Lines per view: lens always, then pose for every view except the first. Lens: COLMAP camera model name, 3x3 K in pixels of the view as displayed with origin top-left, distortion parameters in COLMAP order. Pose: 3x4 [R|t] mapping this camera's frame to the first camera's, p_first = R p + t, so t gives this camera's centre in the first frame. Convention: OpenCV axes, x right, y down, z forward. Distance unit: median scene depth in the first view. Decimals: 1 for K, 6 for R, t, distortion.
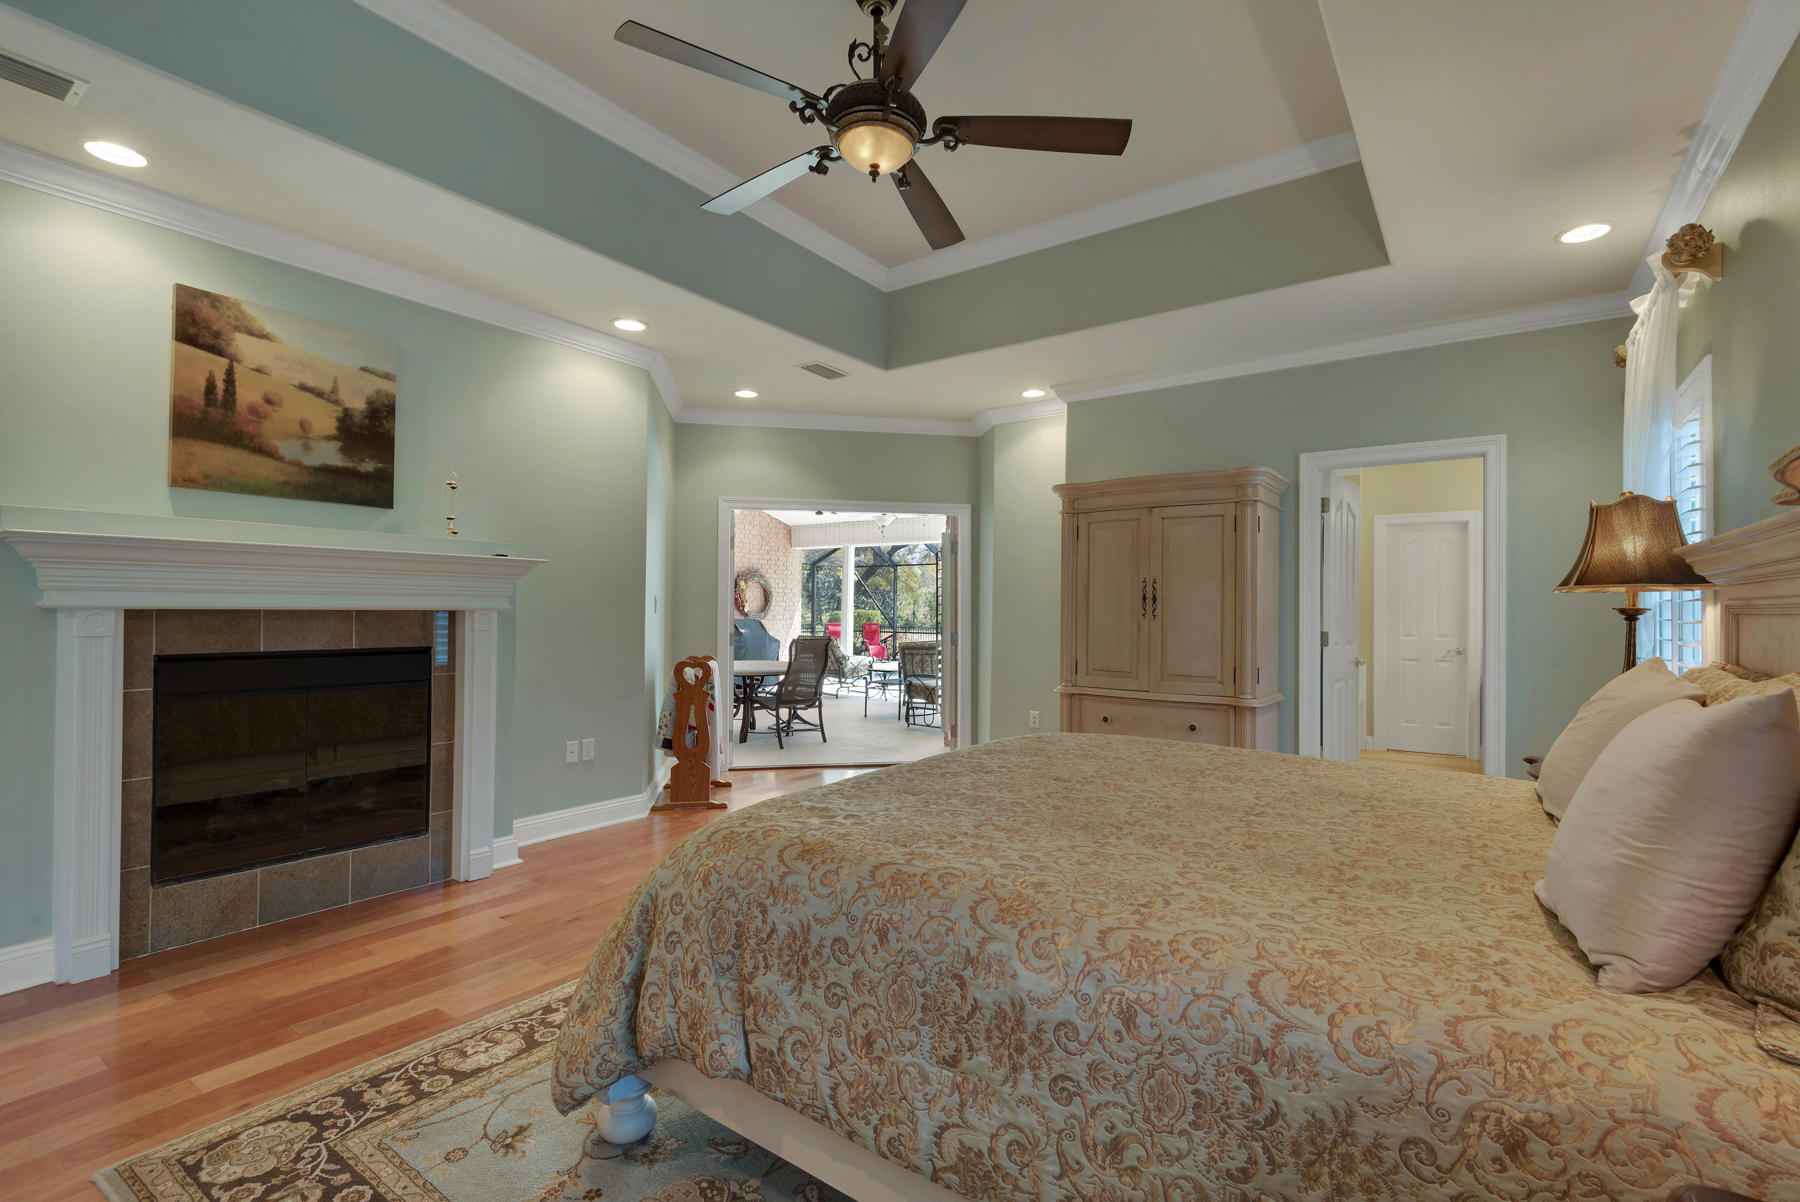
lens RADIAL K [[818.3, 0, 910.6], [0, 818.3, 612.2], [0, 0, 1]] dist [0.005461, -0.002413]
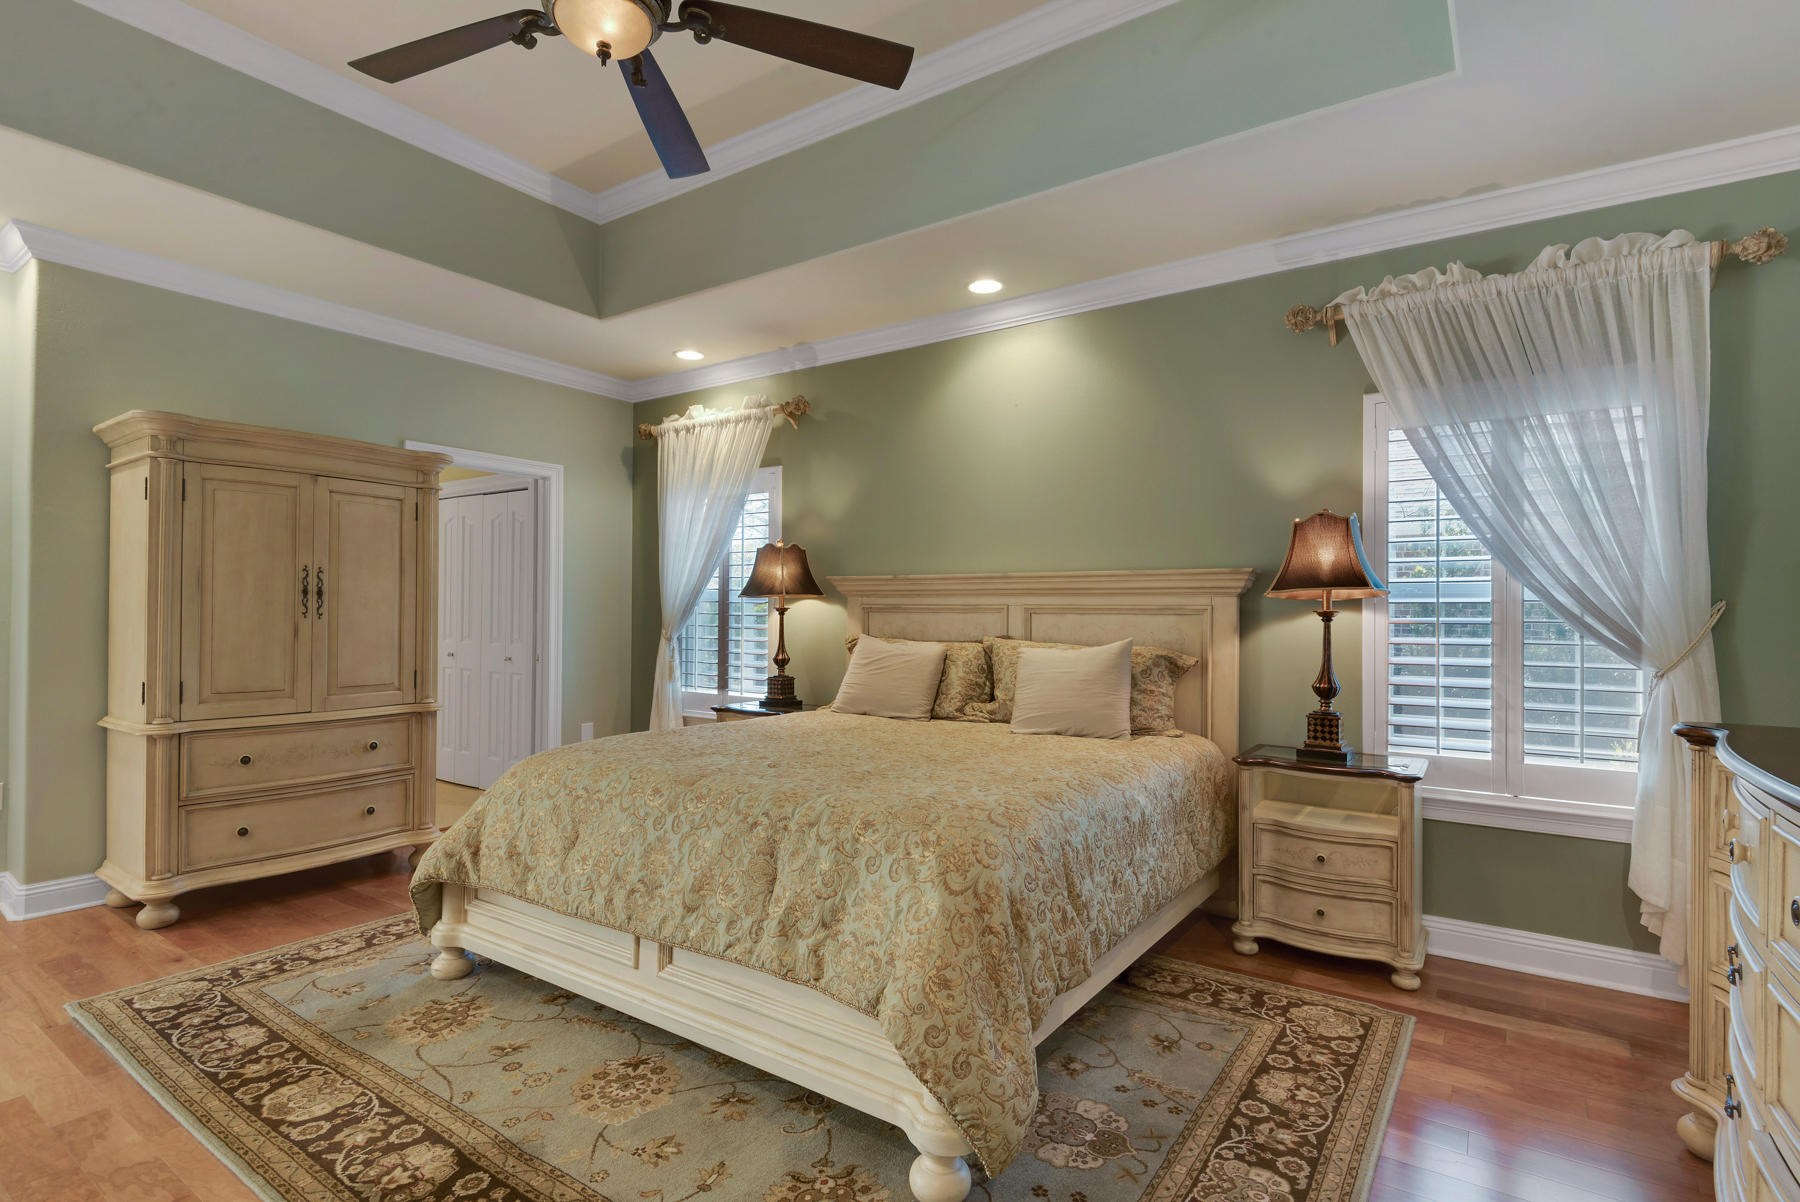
lens RADIAL K [[884.1, 0, 910.8], [0, 884.1, 603.8], [0, 0, 1]] dist [0.003586, -0.003042]
pose [[-0.026713, 0.000710, 0.999643, -0.515783], [-0.005267, 0.999986, -0.000851, -0.007161], [-0.999629, -0.005288, -0.026709, 0.416400]]
